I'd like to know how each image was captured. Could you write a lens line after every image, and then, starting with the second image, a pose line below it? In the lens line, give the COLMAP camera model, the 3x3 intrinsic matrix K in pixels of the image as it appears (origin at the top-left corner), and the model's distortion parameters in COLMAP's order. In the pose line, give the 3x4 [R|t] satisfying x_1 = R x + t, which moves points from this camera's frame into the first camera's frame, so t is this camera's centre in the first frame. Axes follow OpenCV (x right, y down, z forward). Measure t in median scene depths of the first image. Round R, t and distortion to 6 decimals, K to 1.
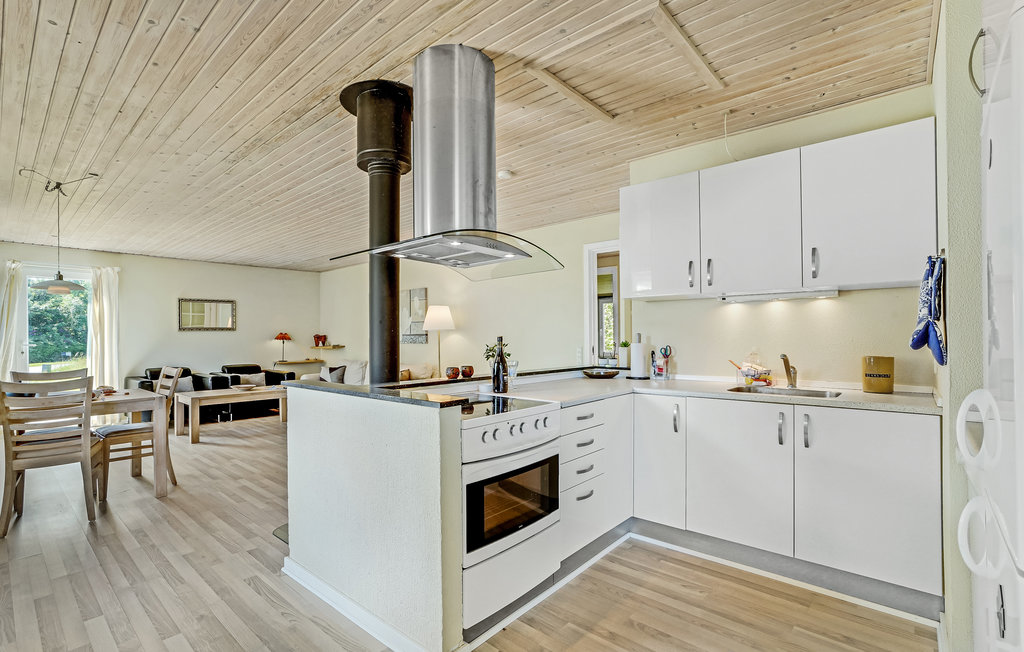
lens RADIAL K [[477.6, 0, 515.7], [0, 477.6, 333.7], [0, 0, 1]] dist [-0.034134, 0.015302]
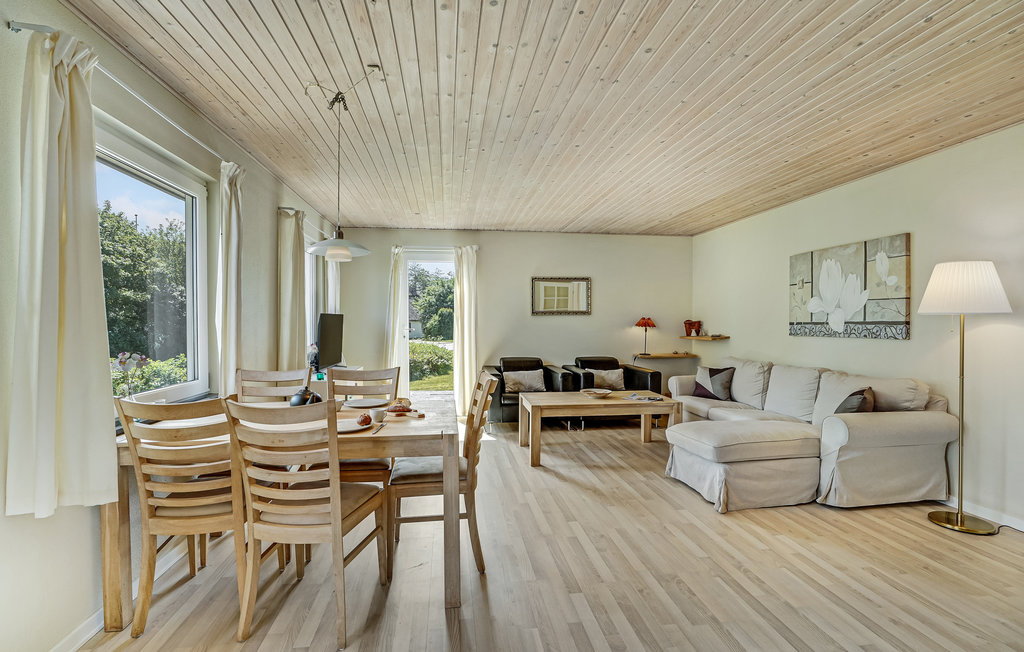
lens RADIAL K [[477.6, 0, 506.0], [0, 477.6, 329.6], [0, 0, 1]] dist [-0.034134, 0.015302]
pose [[0.746100, 0.021005, -0.665502, -0.397254], [-0.002964, 0.999597, 0.028227, -0.009303], [0.665827, -0.019088, 0.745862, 0.748300]]
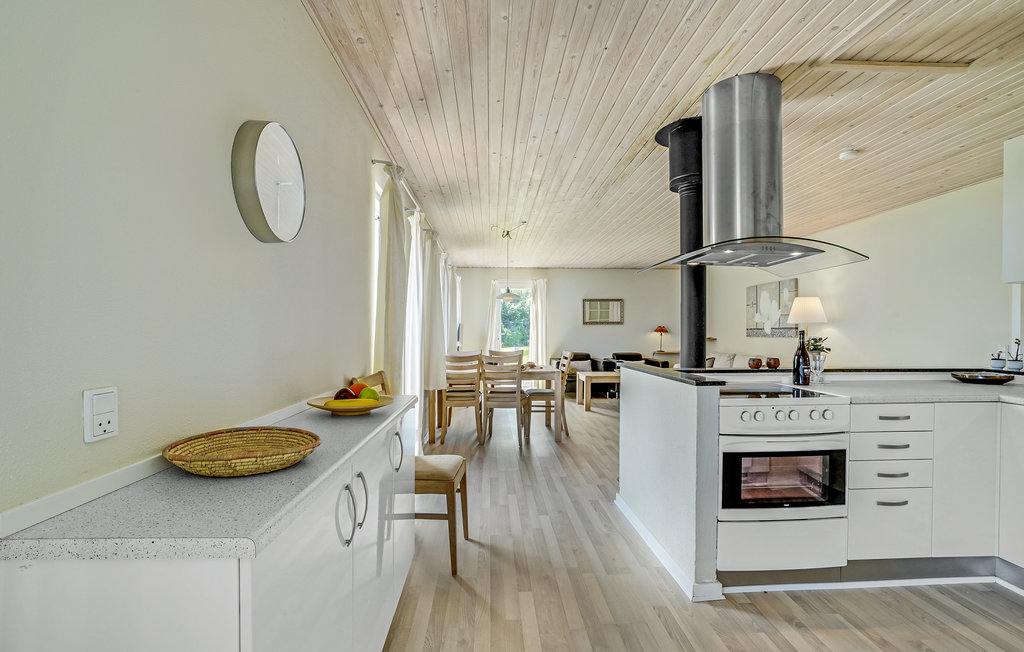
lens RADIAL K [[477.6, 0, 503.1], [0, 477.6, 328.3], [0, 0, 1]] dist [-0.034134, 0.015302]
pose [[0.681785, 0.004061, -0.731542, 0.226203], [-0.001630, 0.999991, 0.004032, -0.001292], [0.731551, -0.001556, 0.681785, -0.131072]]
